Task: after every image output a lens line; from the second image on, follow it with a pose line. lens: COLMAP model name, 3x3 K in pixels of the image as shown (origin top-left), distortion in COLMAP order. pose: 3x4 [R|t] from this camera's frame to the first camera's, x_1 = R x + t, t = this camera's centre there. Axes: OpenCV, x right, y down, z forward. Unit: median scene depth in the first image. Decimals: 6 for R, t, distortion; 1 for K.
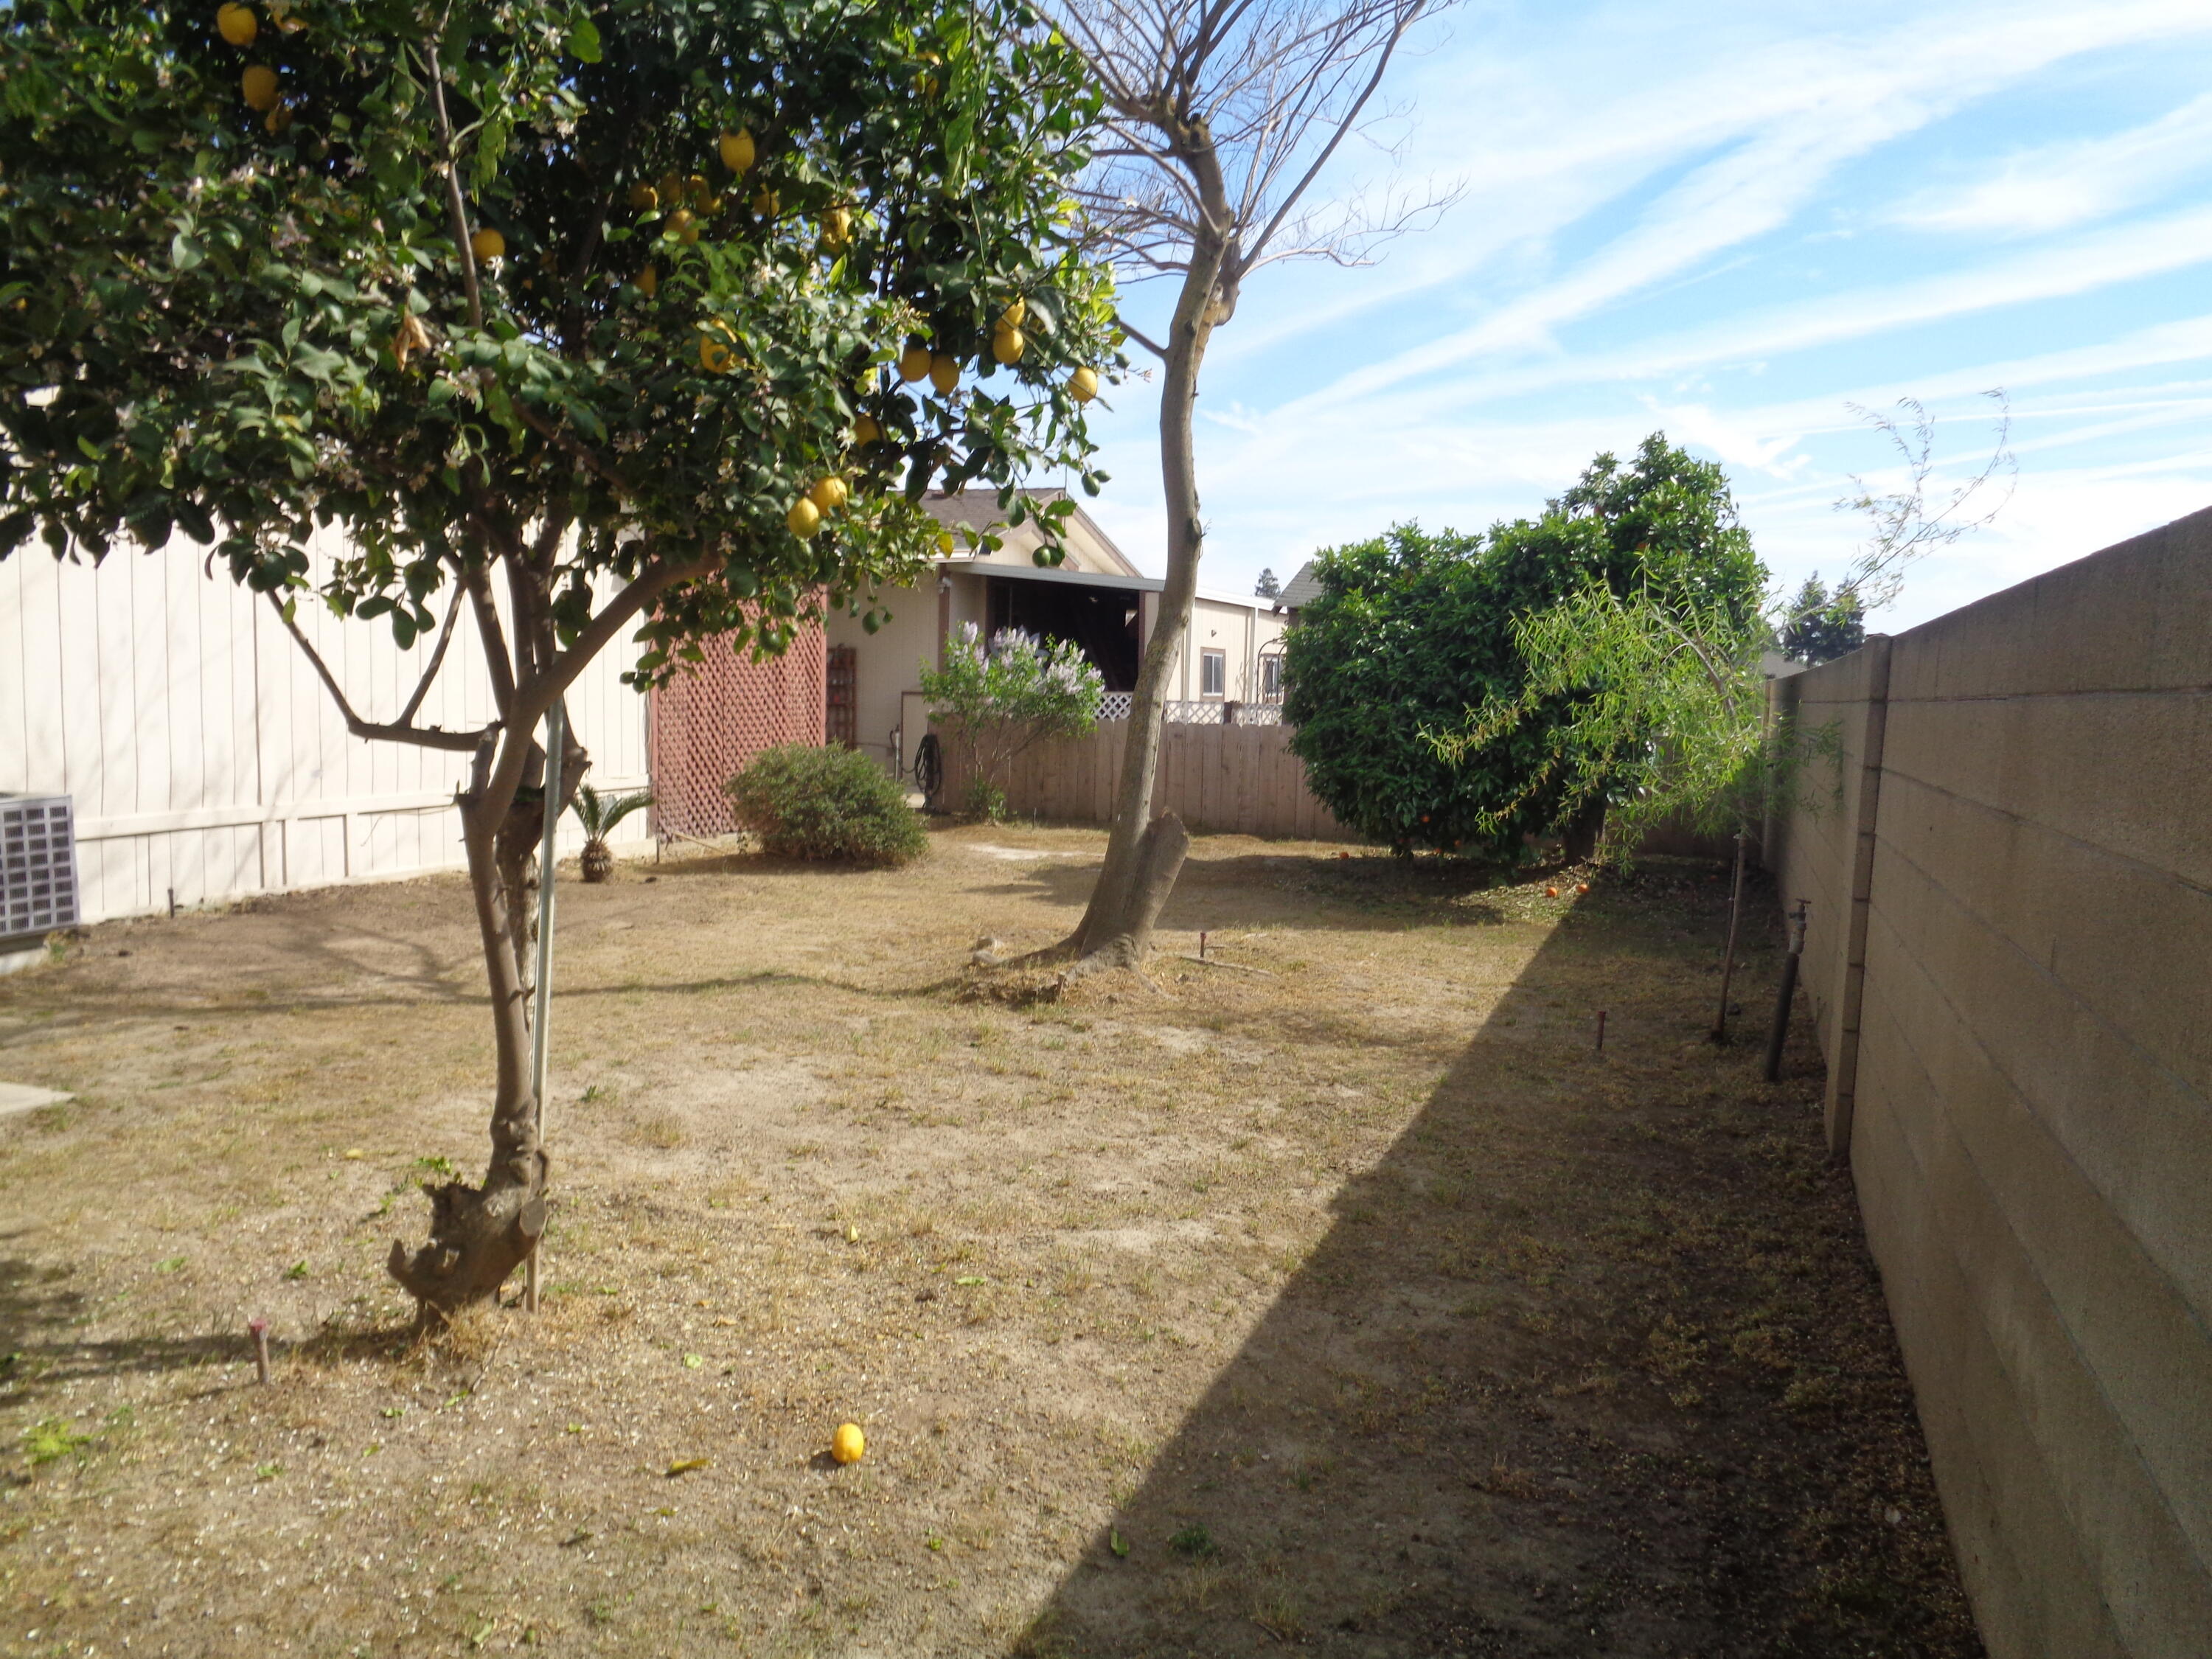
lens RADIAL K [[1667.1, 0, 1108.1], [0, 1667.1, 820.1], [0, 0, 1]] dist [-0.016612, 0.025011]
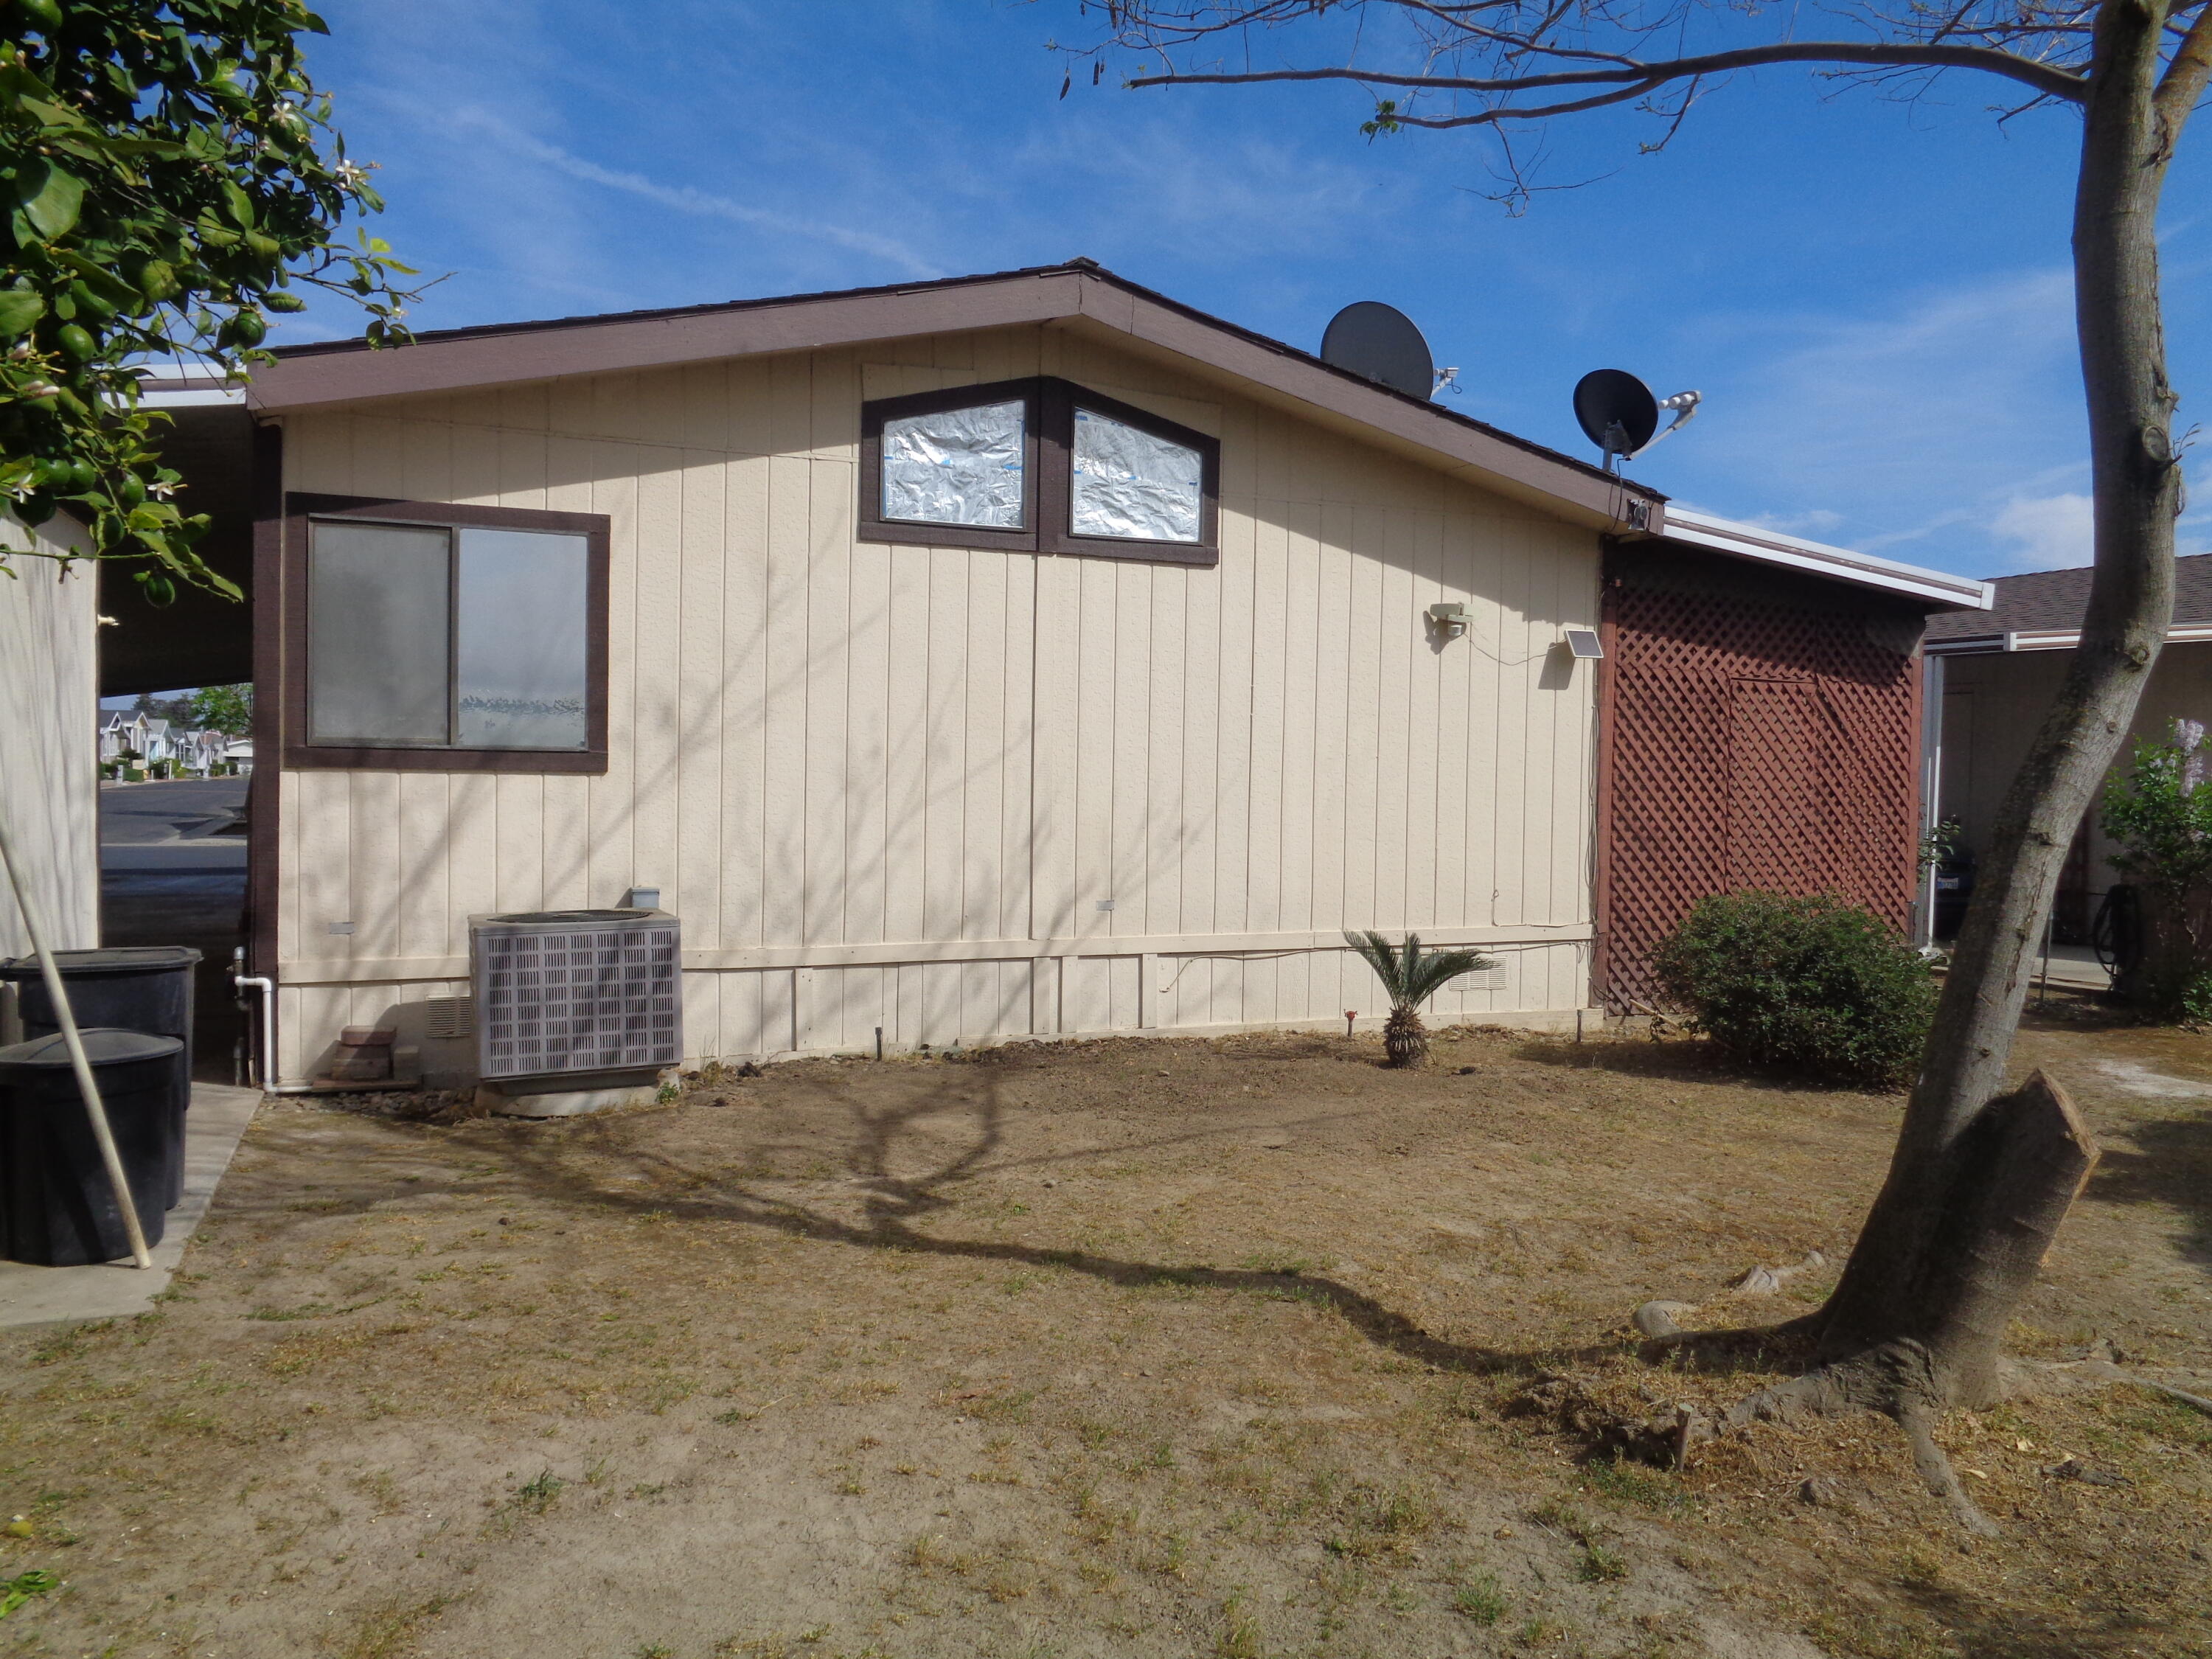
lens RADIAL K [[1667.1, 0, 1108.1], [0, 1667.1, 820.1], [0, 0, 1]] dist [-0.016612, 0.025011]
pose [[0.711995, 0.009944, -0.702114, 0.143888], [-0.064313, 0.996621, -0.051102, -0.030662], [0.699233, 0.081539, 0.710229, 0.419800]]
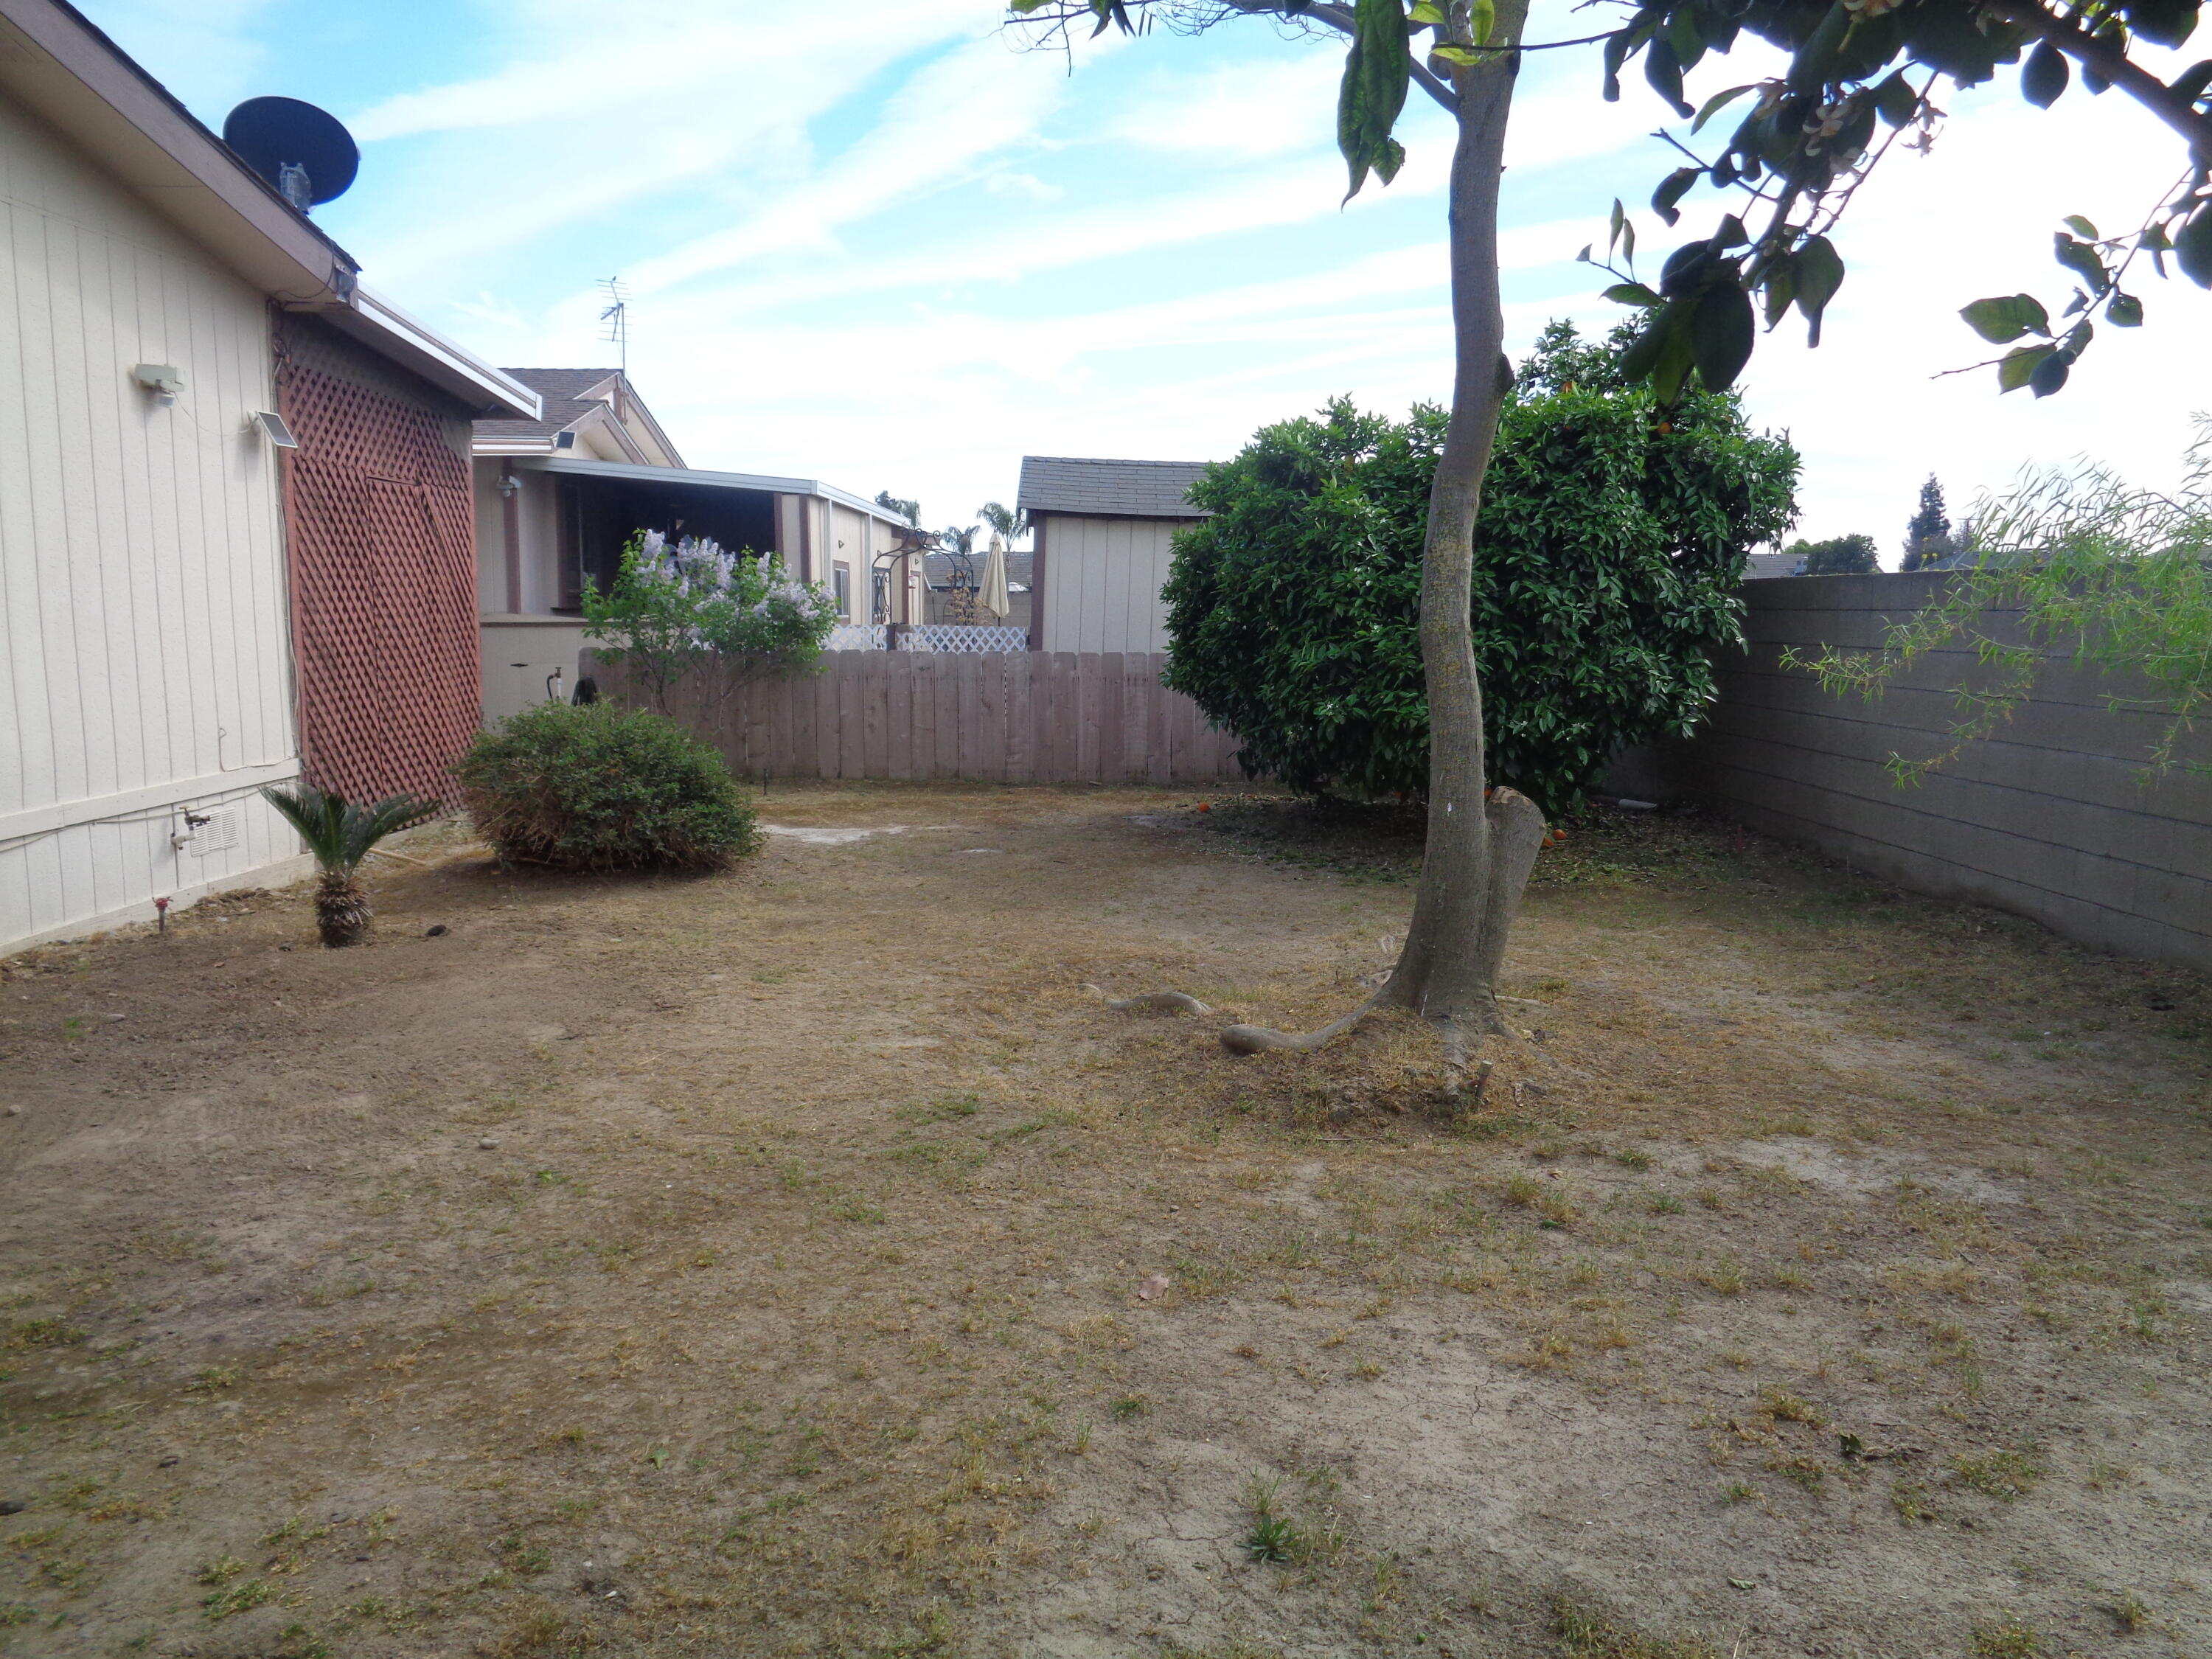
lens RADIAL K [[1696.7, 0, 1106.0], [0, 1696.7, 829.5], [0, 0, 1]] dist [0.001133, 0.005957]
pose [[0.928117, -0.070533, 0.365547, -0.317486], [0.050664, 0.996684, 0.063675, -0.036363], [-0.368826, -0.040578, 0.928612, 0.350196]]
